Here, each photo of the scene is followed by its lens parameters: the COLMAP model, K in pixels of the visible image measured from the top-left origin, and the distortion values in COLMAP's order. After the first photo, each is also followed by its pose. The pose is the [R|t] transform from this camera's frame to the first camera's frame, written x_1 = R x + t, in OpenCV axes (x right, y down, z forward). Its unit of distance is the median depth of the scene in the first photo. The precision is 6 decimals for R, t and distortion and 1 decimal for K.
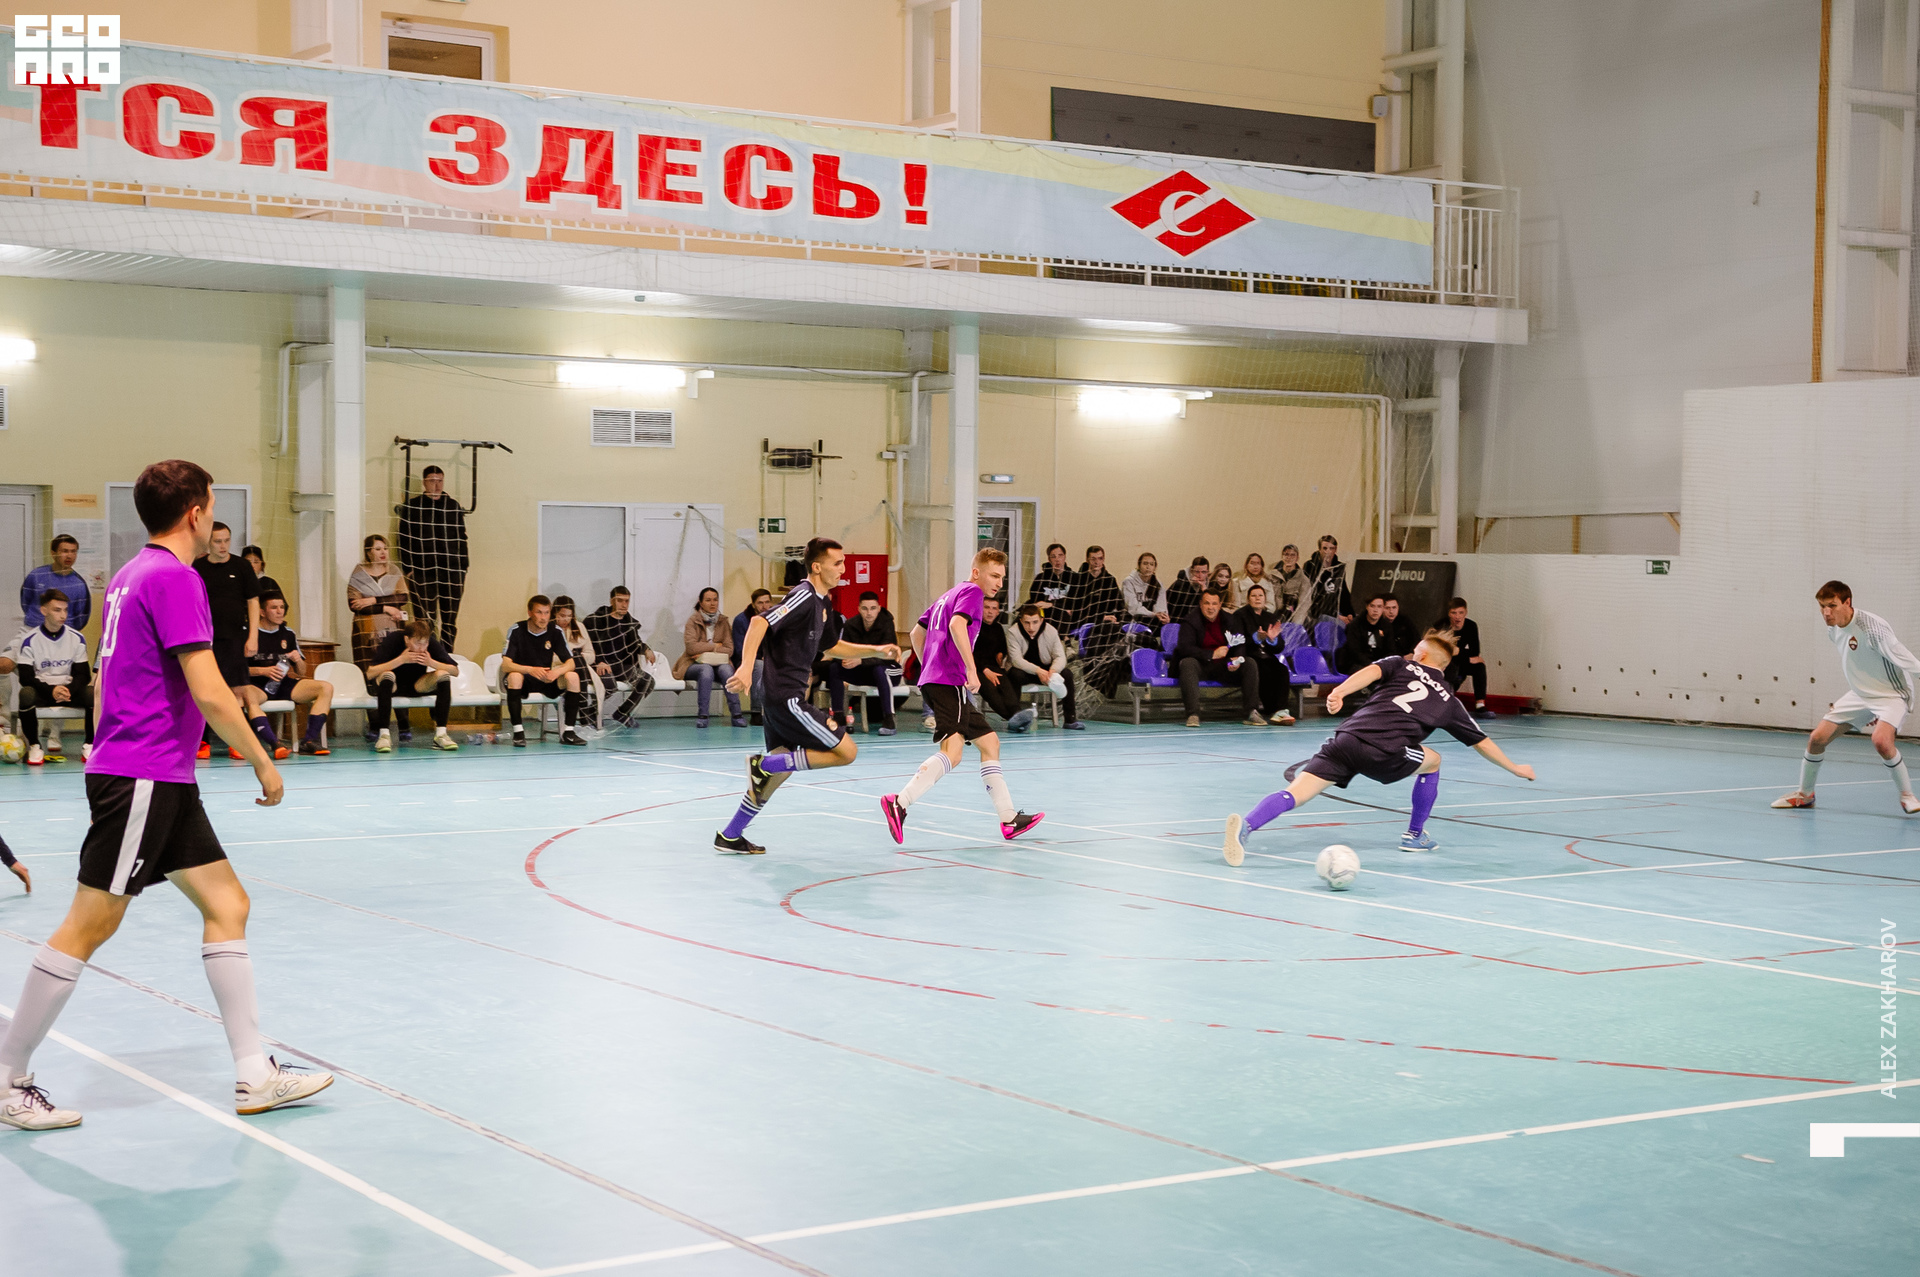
lens RADIAL K [[2822.0, 0, 961.1], [0, 2822.0, 627.1], [0, 0, 1]] dist [0.093876, 0.042040]
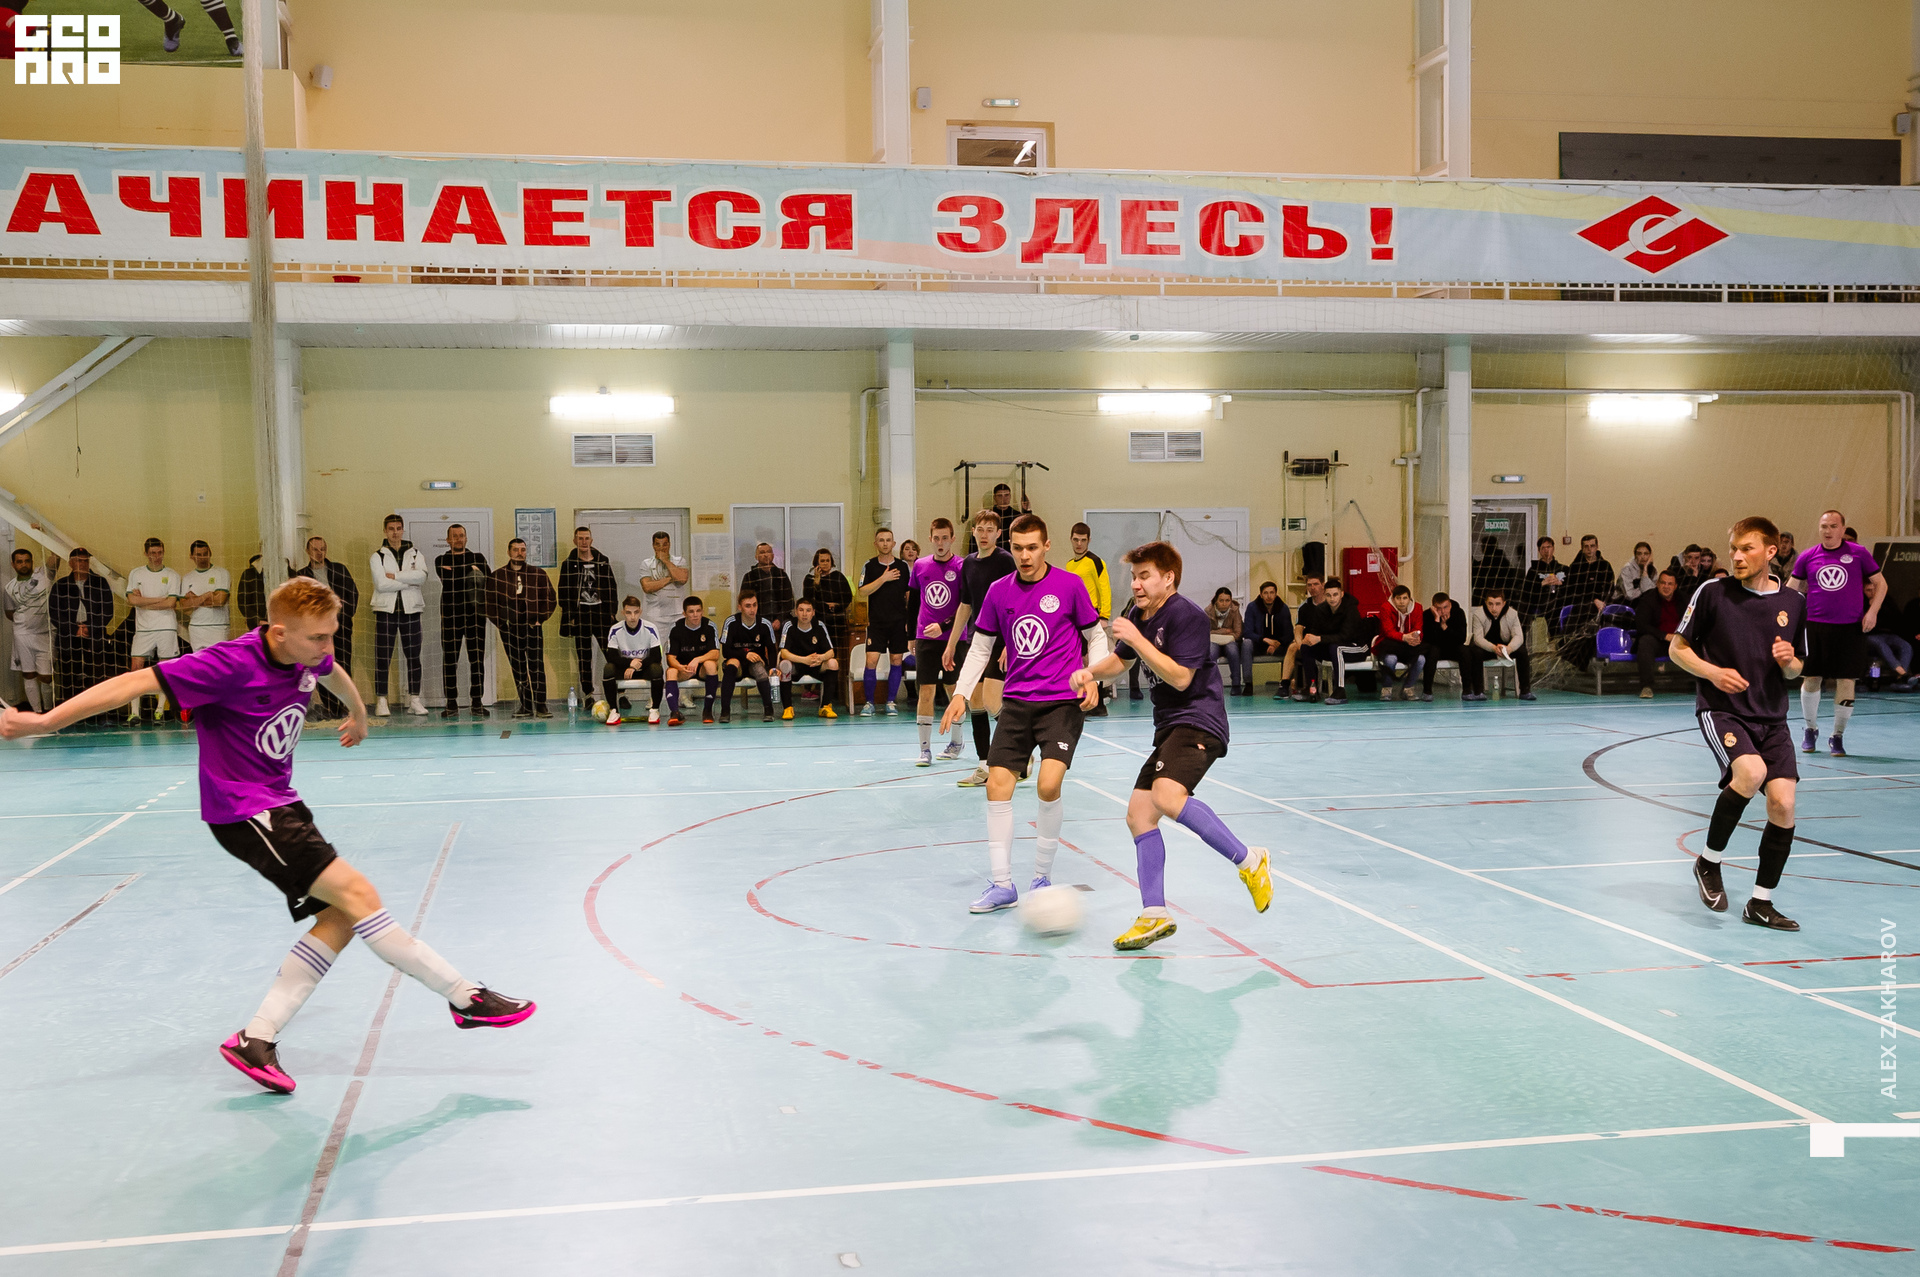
lens RADIAL K [[2165.0, 0, 1007.3], [0, 2165.0, 643.5], [0, 0, 1]] dist [-0.026361, 0.166769]
pose [[0.930196, -0.002512, -0.367054, 0.161237], [0.009492, 0.999807, 0.017213, -0.003070], [0.366940, -0.019496, 0.930040, 0.120711]]
